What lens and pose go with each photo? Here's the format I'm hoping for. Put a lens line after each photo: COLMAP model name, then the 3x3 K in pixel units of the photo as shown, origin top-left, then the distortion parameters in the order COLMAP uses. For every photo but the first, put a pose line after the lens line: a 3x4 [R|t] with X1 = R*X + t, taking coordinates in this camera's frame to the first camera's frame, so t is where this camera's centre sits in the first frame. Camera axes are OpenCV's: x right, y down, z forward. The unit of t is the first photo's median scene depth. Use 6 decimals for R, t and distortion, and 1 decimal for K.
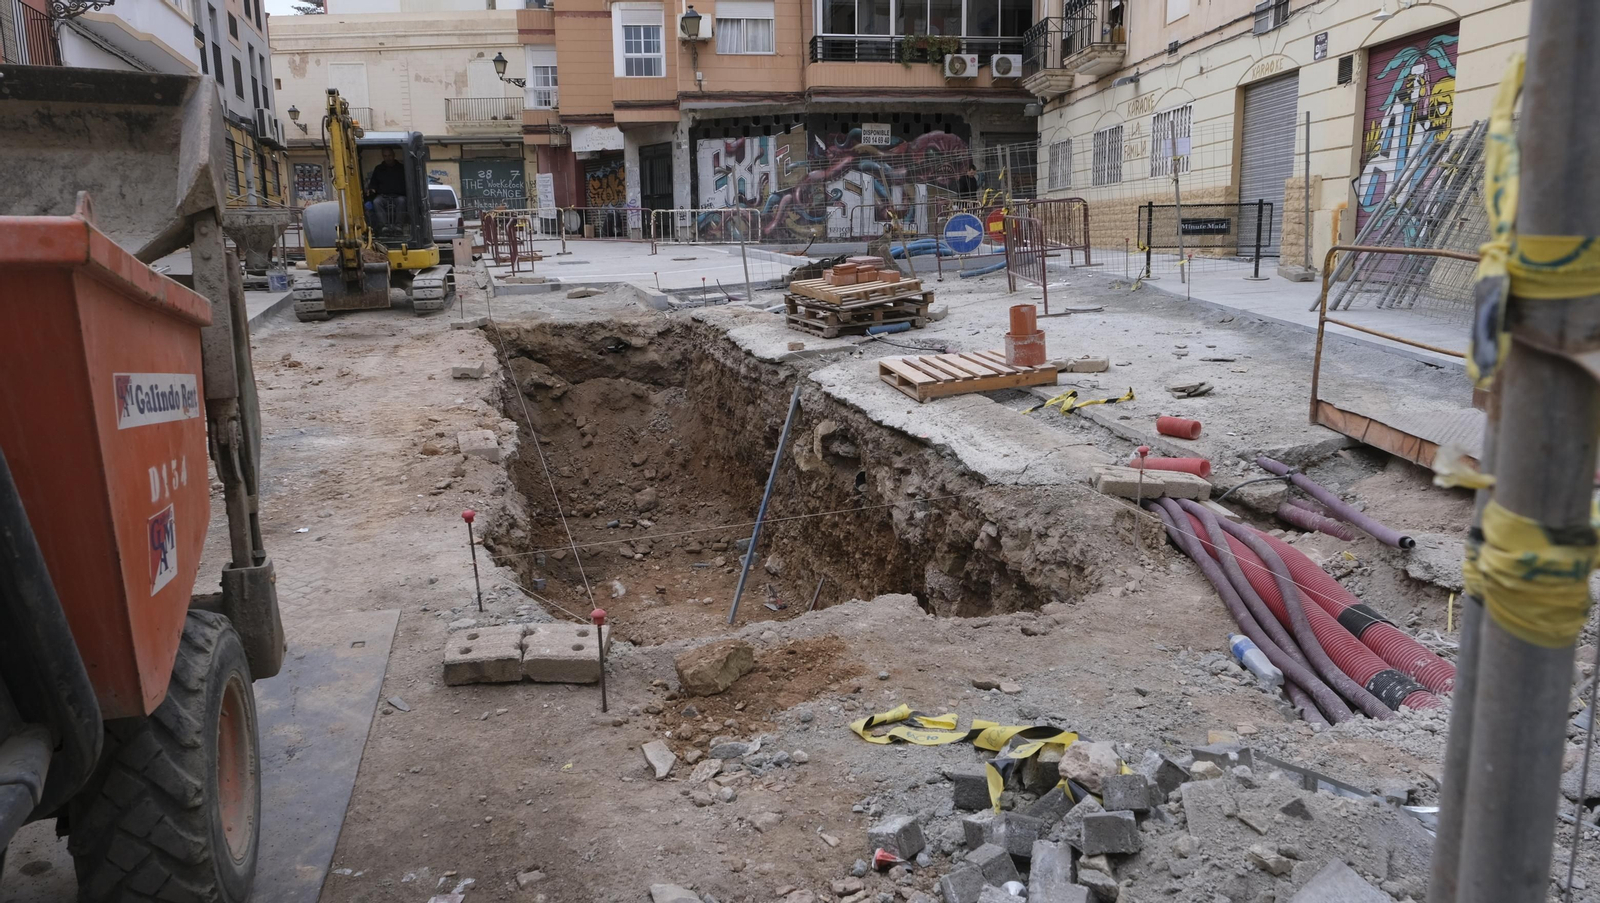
lens RADIAL K [[1075.1, 0, 805.1], [0, 1075.1, 452.8], [0, 0, 1]] dist [-0.032862, 0.006136]
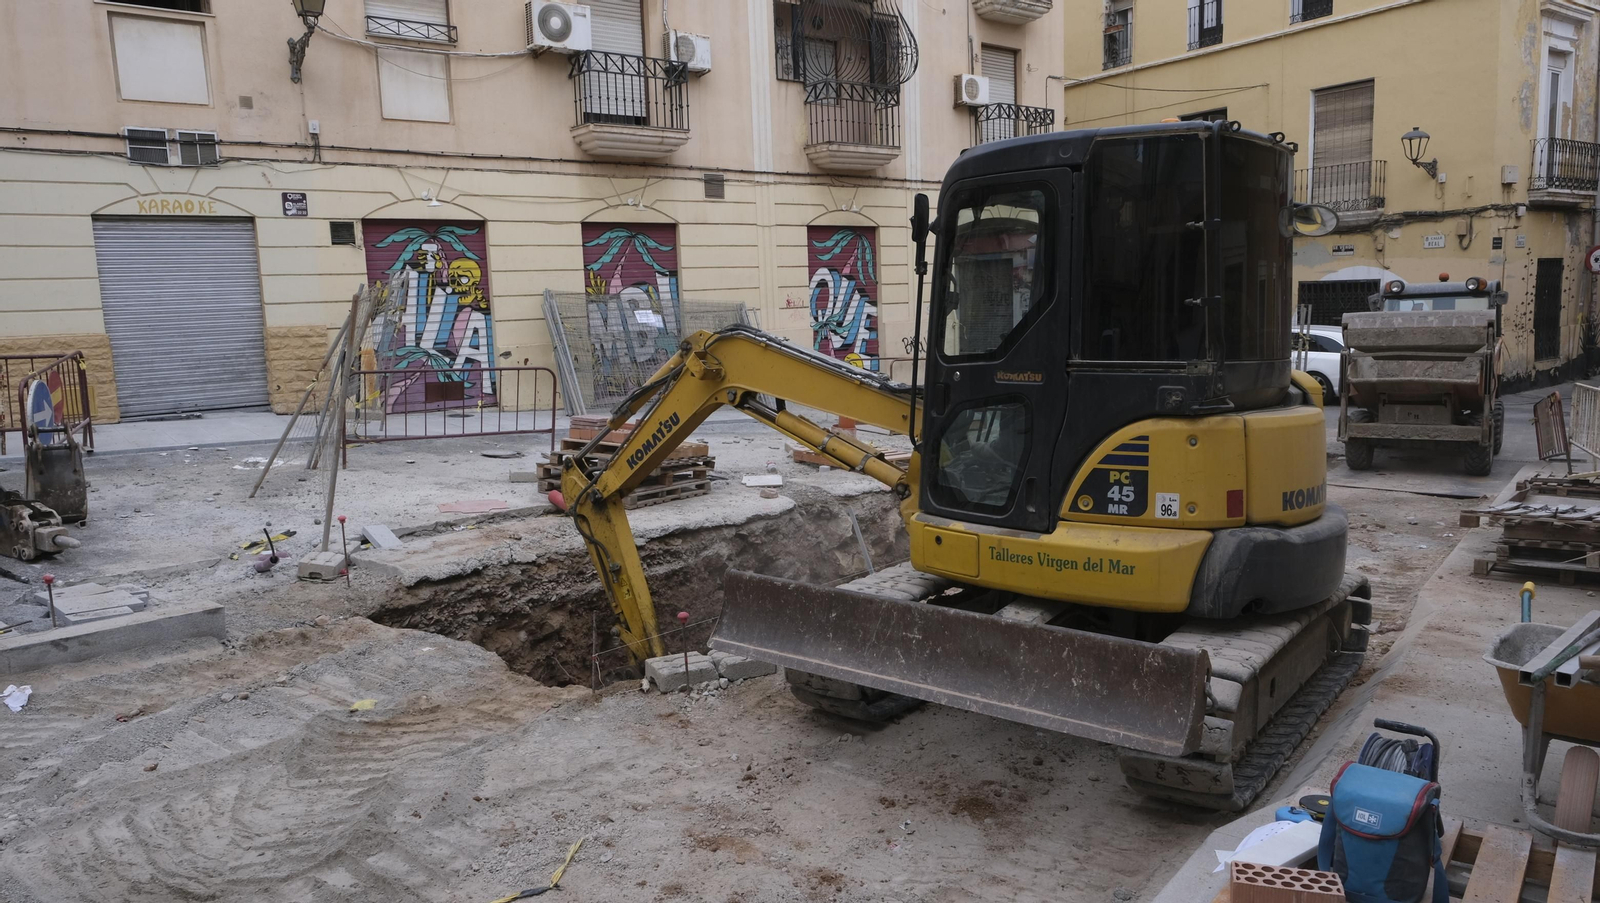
lens RADIAL K [[1078.4, 0, 805.5], [0, 1078.4, 449.6], [0, 0, 1]] dist [-0.039893, 0.026457]
pose [[-0.566172, -0.079950, 0.820400, -0.697800], [0.199626, 0.952357, 0.230575, -0.299228], [-0.799749, 0.294319, -0.523238, 1.239395]]
